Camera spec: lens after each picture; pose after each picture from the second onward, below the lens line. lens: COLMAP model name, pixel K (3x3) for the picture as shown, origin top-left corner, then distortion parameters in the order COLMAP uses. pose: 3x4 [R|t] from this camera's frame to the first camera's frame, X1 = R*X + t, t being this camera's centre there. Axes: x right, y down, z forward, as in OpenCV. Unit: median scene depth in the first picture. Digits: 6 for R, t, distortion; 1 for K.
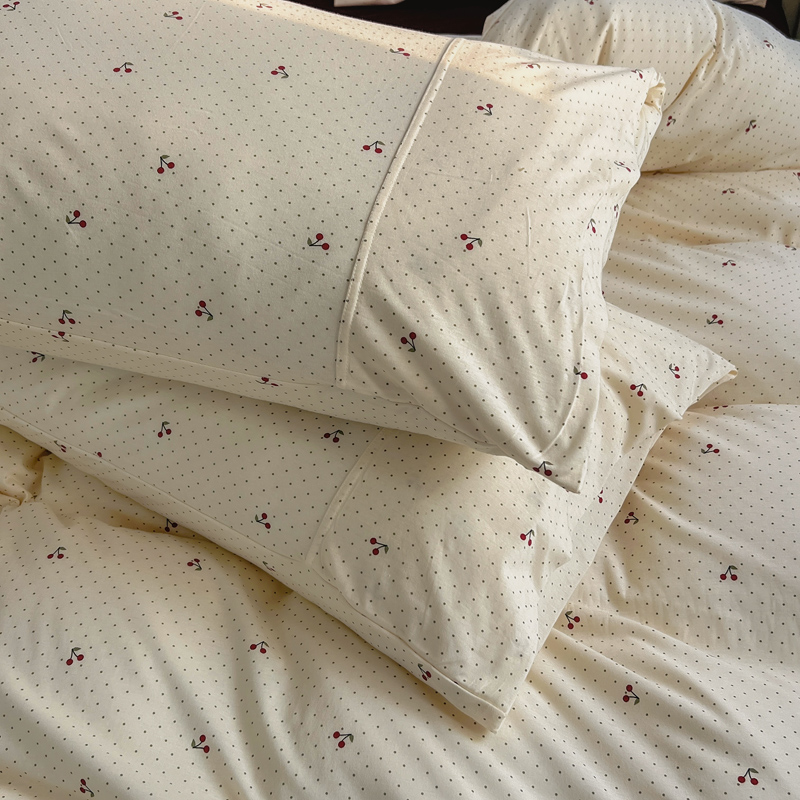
lens RADIAL K [[1086.5, 0, 400.0], [0, 1086.5, 400.0], [0, 0, 1]] dist [0.203902, -0.753585]
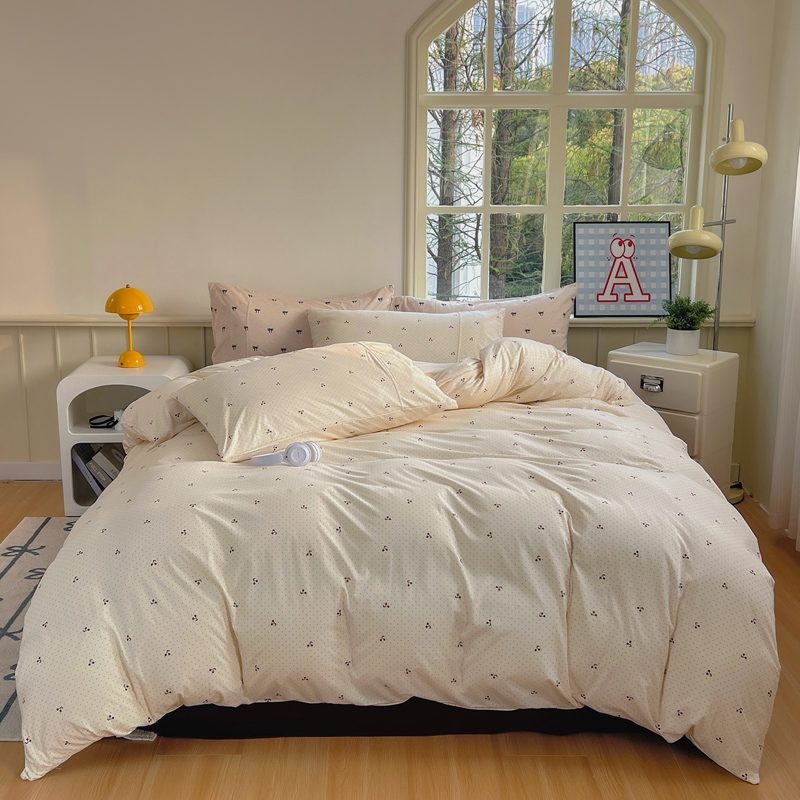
lens RADIAL K [[1086.5, 0, 400.0], [0, 1086.5, 400.0], [0, 0, 1]] dist [0.203902, -0.753585]
pose [[0.991276, -0.009843, 0.131435, -0.545324], [0.076340, 0.855789, -0.511661, 1.301682], [-0.107444, 0.517231, 0.849075, -1.469486]]
